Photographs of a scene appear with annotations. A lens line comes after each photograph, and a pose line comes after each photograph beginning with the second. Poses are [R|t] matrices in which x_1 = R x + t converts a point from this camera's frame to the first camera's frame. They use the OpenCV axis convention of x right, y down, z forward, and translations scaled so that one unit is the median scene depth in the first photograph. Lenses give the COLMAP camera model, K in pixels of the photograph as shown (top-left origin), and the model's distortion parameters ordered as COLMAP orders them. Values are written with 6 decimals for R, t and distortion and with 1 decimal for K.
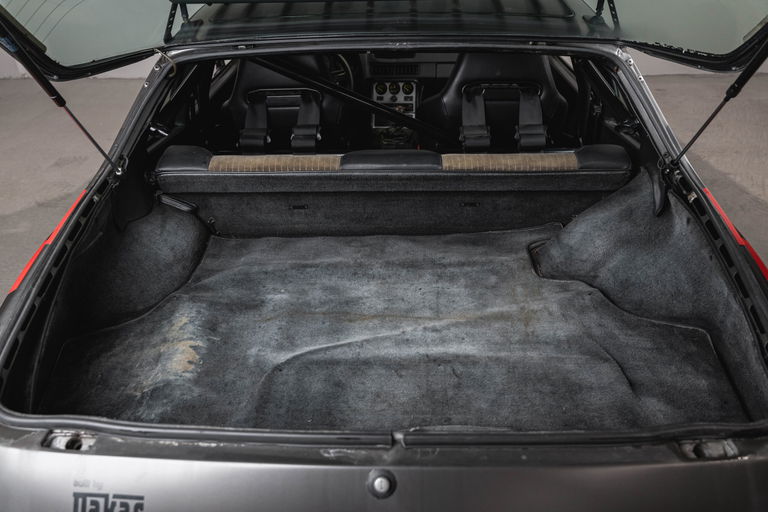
lens RADIAL K [[590.3, 0, 382.6], [0, 590.3, 256.0], [0, 0, 1]] dist [-0.003666, -0.001235]
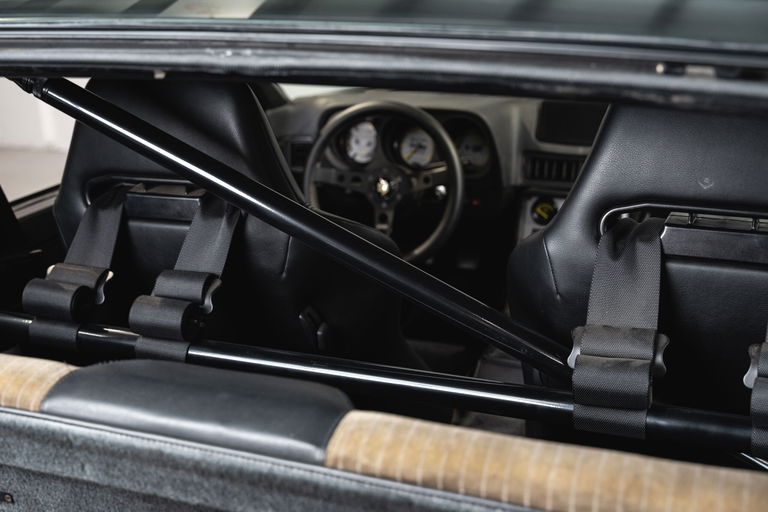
lens RADIAL K [[1091.4, 0, 384.3], [0, 1091.4, 256.1], [0, 0, 1]] dist [0.042287, 0.000000]
pose [[0.935022, 0.104301, -0.338904, 0.238622], [-0.181043, 0.962221, -0.203358, -0.111248], [0.304890, 0.251501, 0.918580, 0.384542]]
